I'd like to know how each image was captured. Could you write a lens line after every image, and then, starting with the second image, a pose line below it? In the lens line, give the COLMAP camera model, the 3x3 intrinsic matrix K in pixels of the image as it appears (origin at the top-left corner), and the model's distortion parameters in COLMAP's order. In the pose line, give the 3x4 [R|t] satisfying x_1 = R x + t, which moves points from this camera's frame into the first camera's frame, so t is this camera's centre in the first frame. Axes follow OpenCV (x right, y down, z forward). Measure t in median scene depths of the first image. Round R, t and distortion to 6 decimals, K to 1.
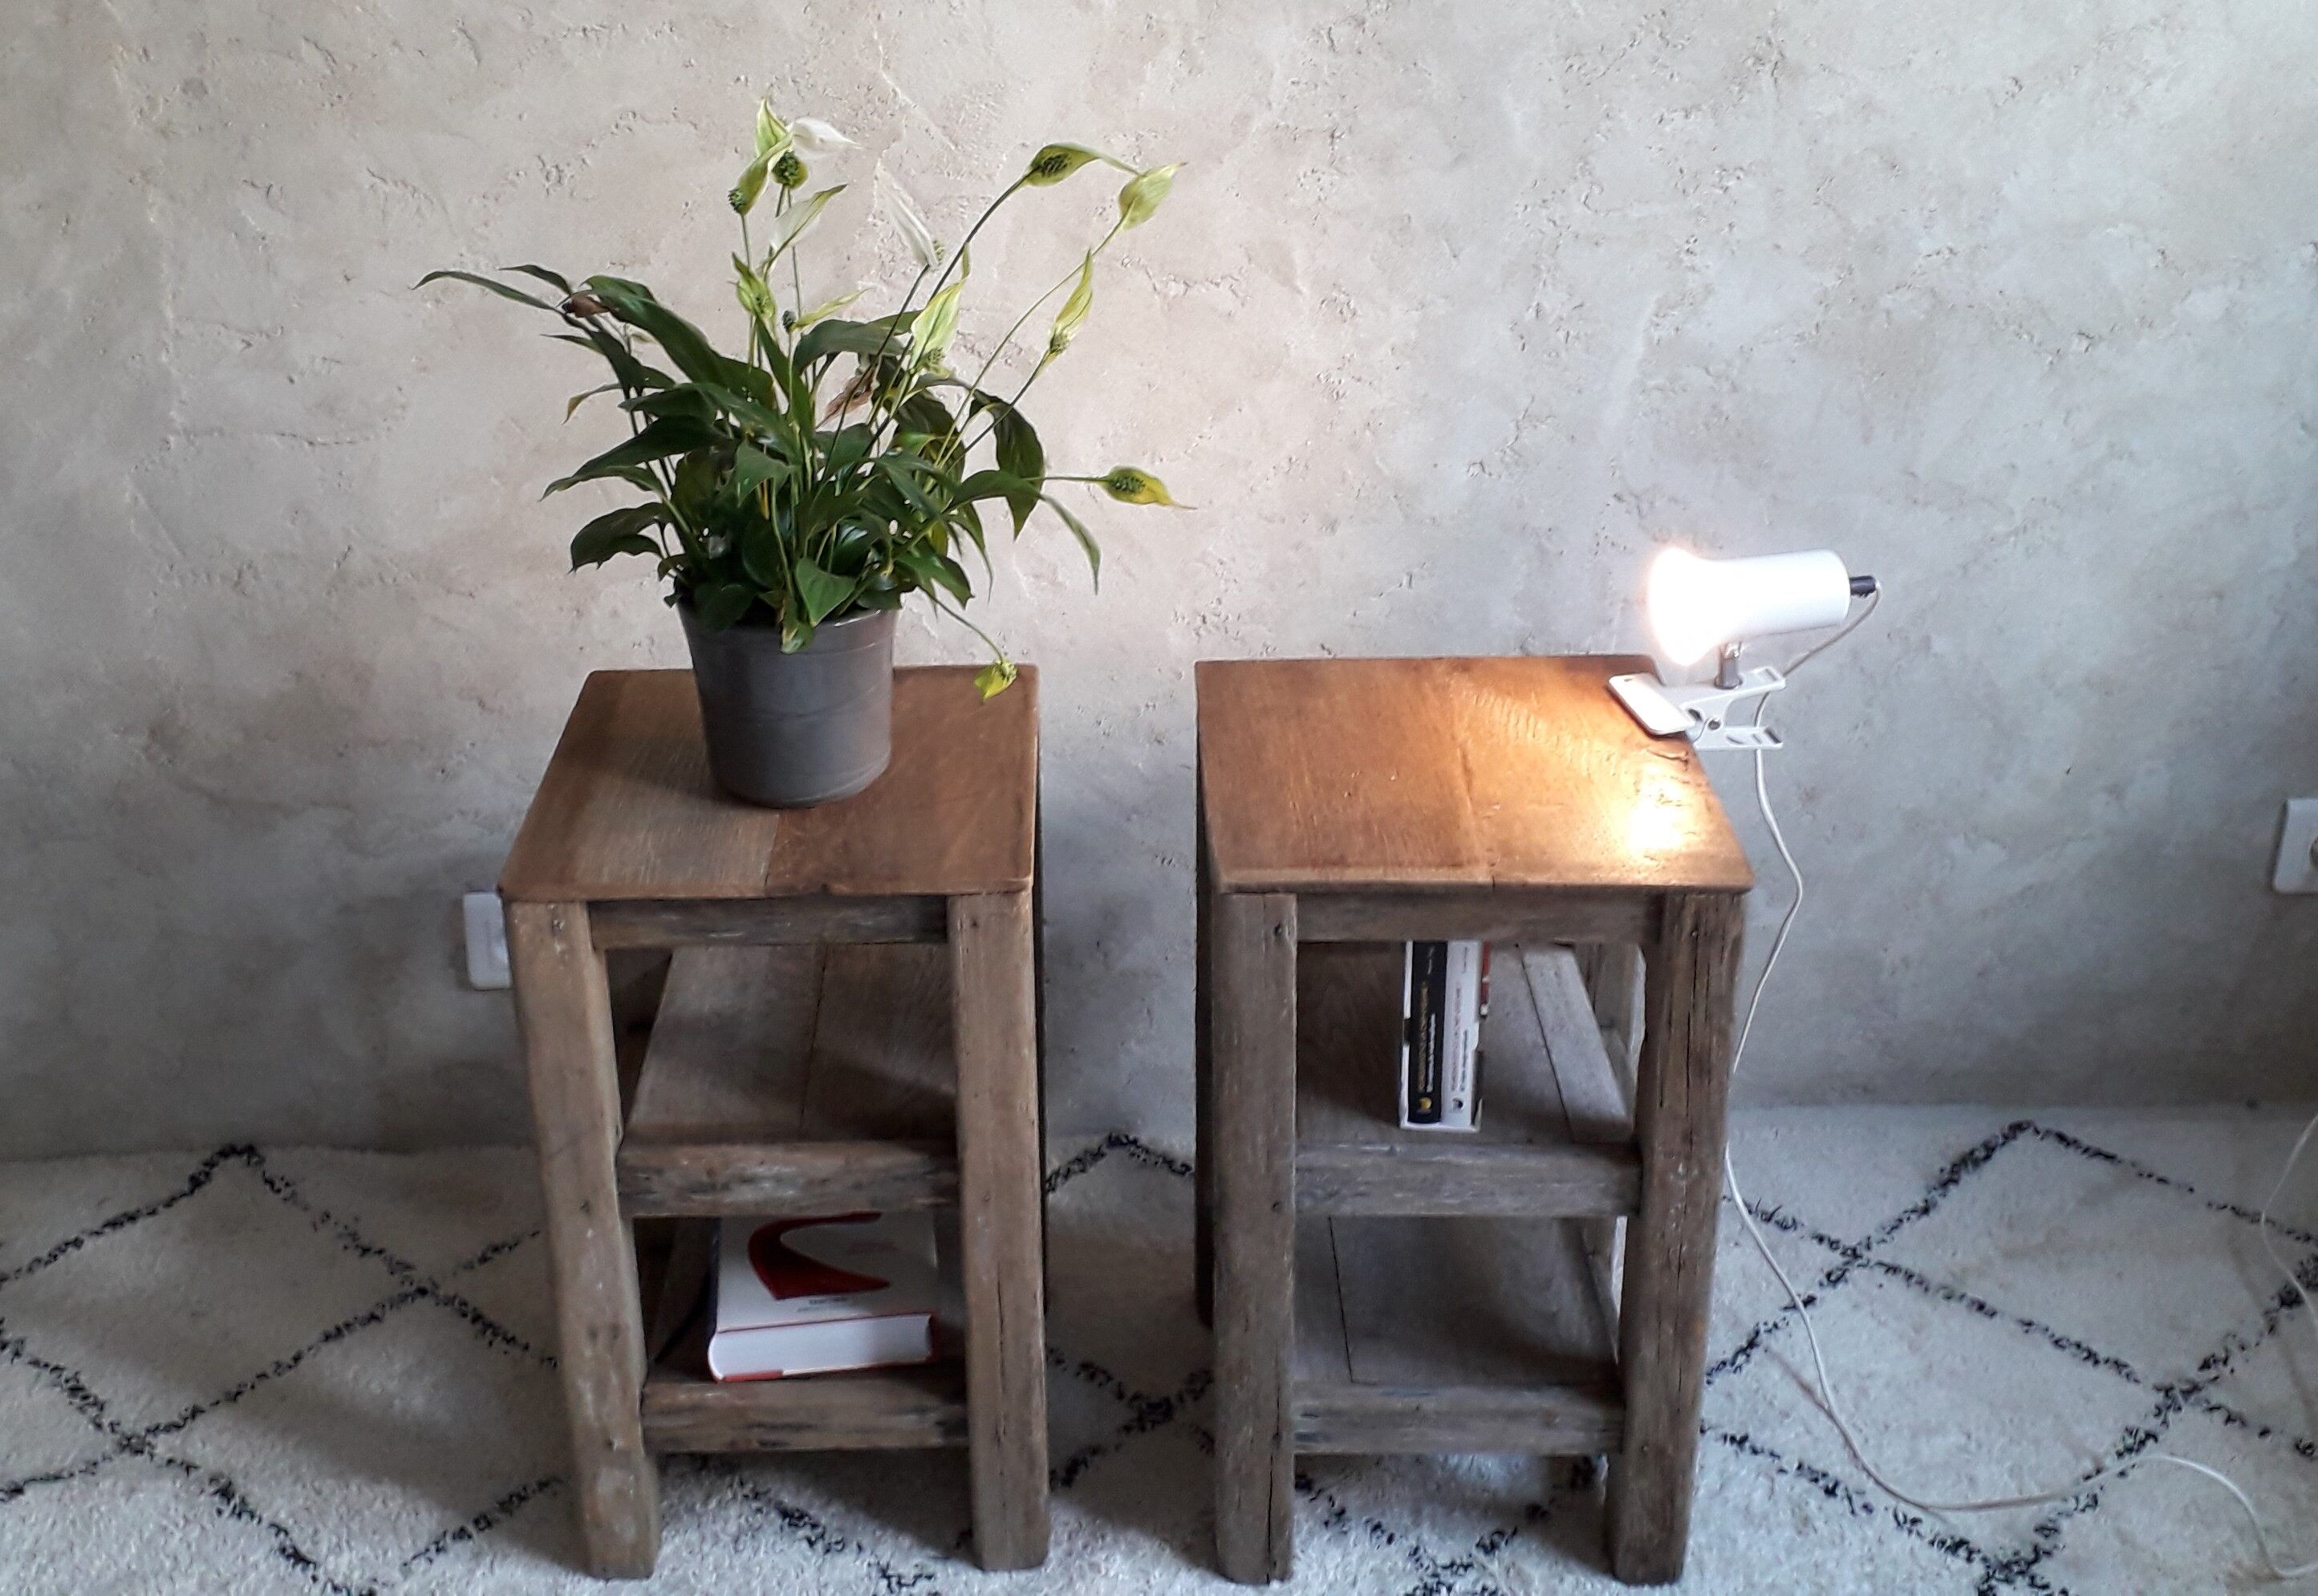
lens RADIAL K [[2699.4, 0, 1018.1], [0, 2699.4, 601.4], [0, 0, 1]] dist [0.023123, 0.000000]
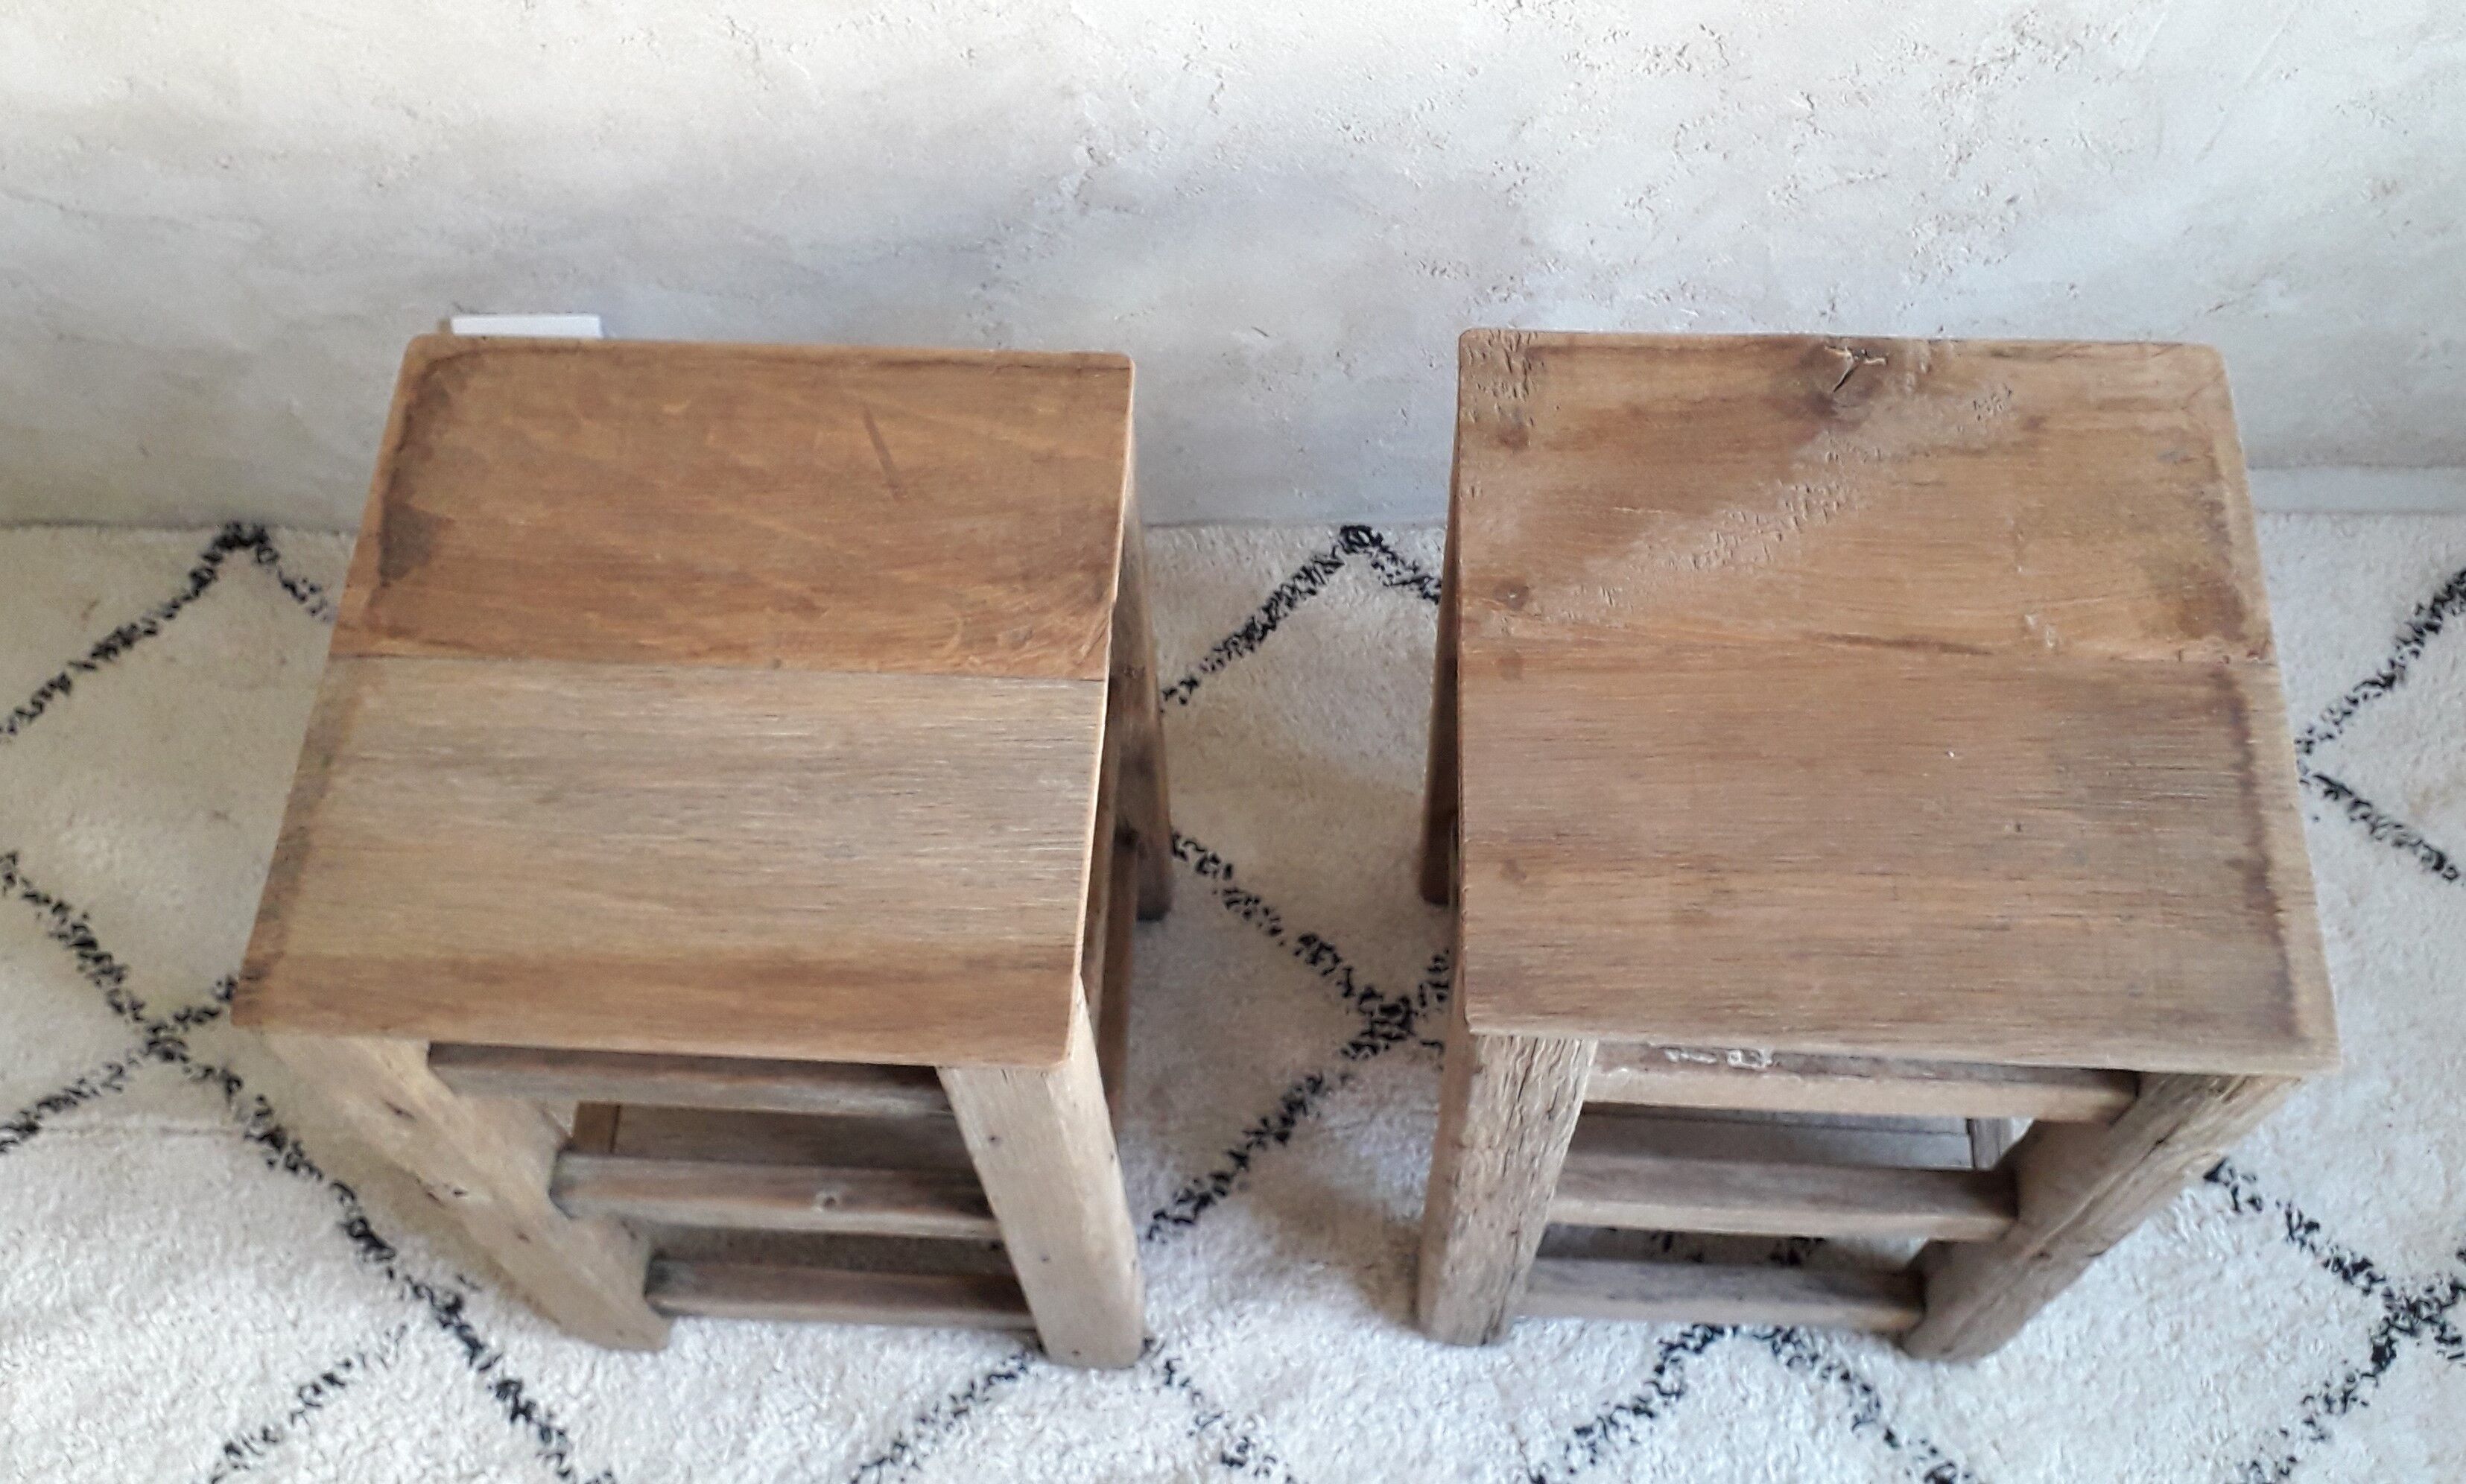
lens RADIAL K [[2447.9, 0, 1217.0], [0, 2447.9, 602.3], [0, 0, 1]] dist [0.010204, 0.000000]
pose [[0.999766, 0.006809, -0.020547, 0.012490], [0.007407, 0.784308, 0.620327, -0.262473], [0.020339, -0.620334, 0.784074, 0.505330]]
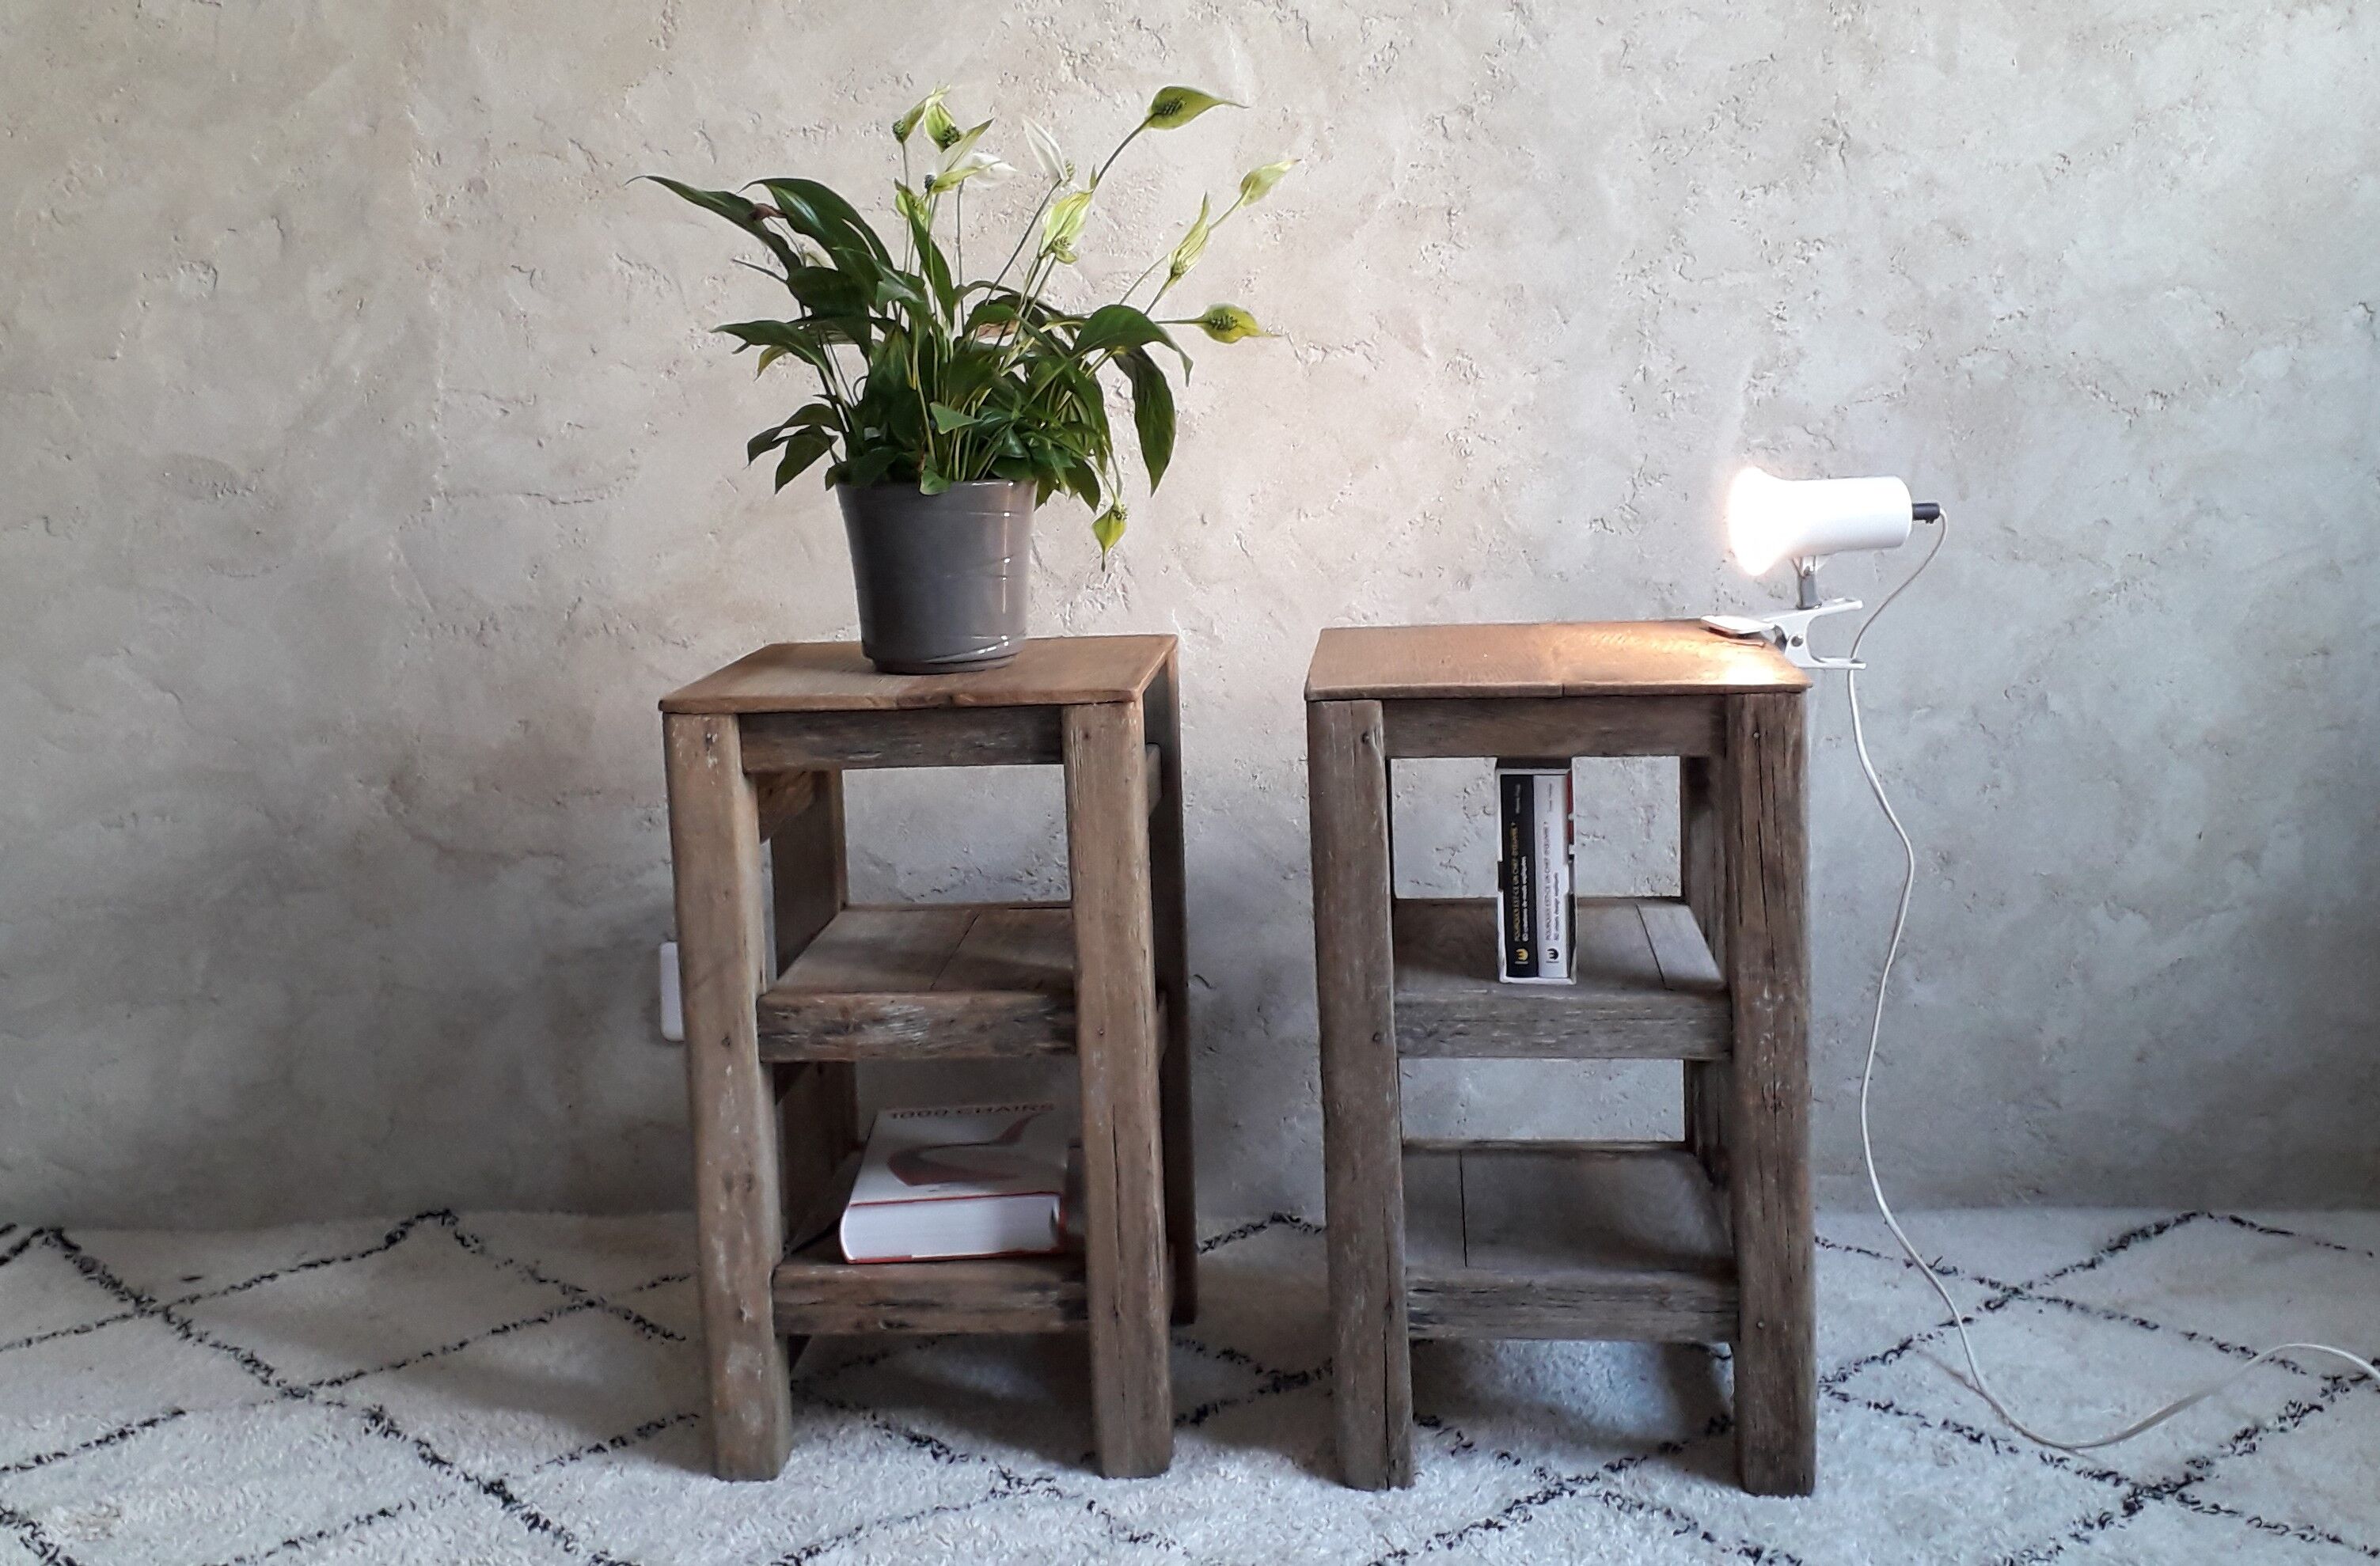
lens RADIAL K [[2650.0, 0, 1136.4], [0, 2650.0, 603.2], [0, 0, 1]] dist [0.035076, 0.000000]
pose [[0.996650, -0.004441, -0.081666, 0.076310], [-0.019703, 0.956077, -0.292453, 0.317956], [0.079378, 0.293083, 0.952786, -0.026809]]
